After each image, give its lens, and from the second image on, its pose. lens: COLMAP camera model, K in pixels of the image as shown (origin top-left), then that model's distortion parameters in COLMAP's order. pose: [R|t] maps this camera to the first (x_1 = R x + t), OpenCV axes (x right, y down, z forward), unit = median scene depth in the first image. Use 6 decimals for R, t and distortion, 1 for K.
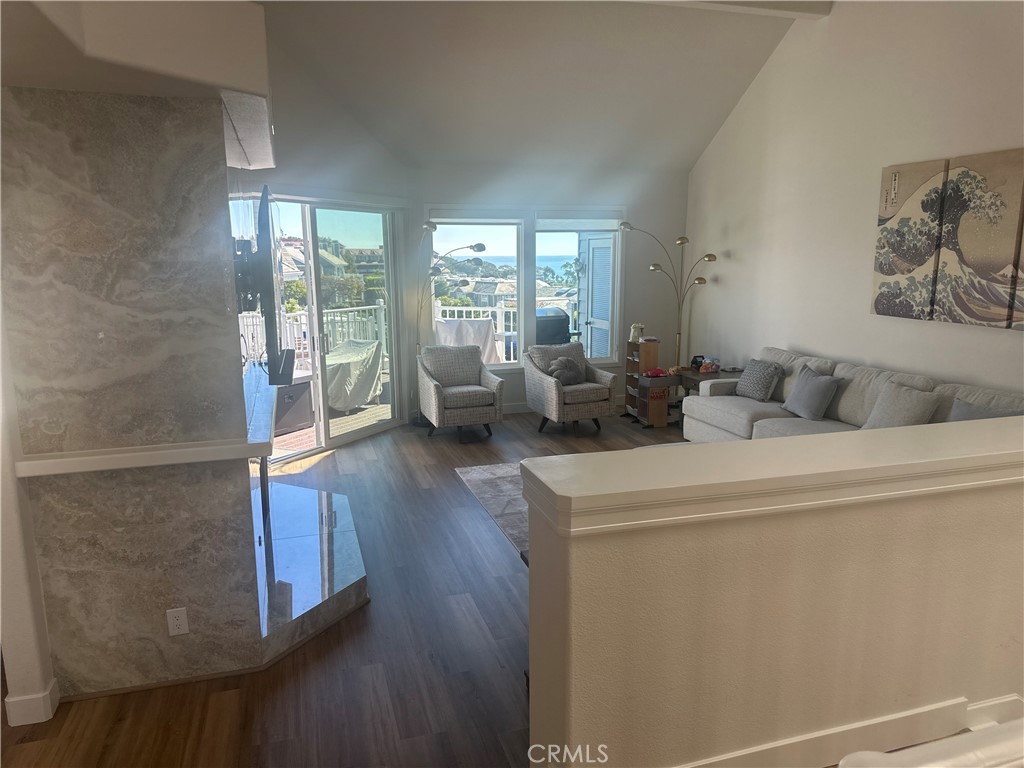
lens RADIAL K [[733.8, 0, 512.0], [0, 733.8, 384.0], [0, 0, 1]] dist [0.084098, -0.111813]
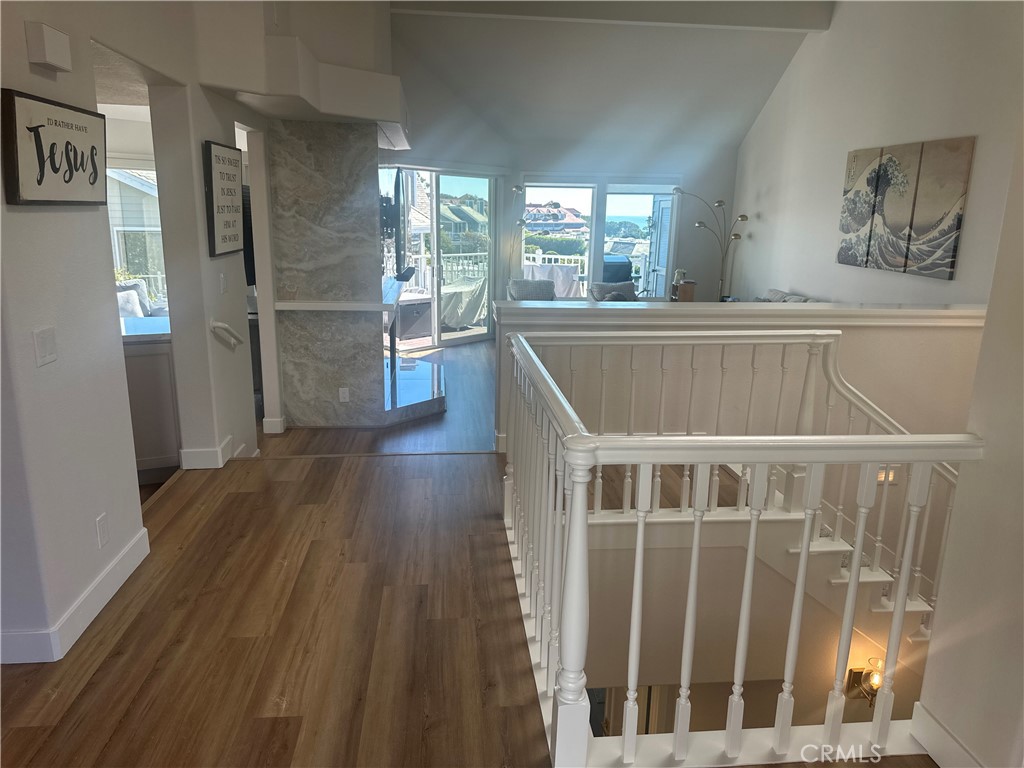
lens RADIAL K [[725.3, 0, 512.0], [0, 725.3, 384.0], [0, 0, 1]] dist [0.143379, -0.201489]
pose [[0.981791, 0.071415, -0.176030, 0.184963], [-0.061544, 0.996244, 0.060917, 0.085346], [0.179719, -0.048974, 0.982498, -0.465796]]
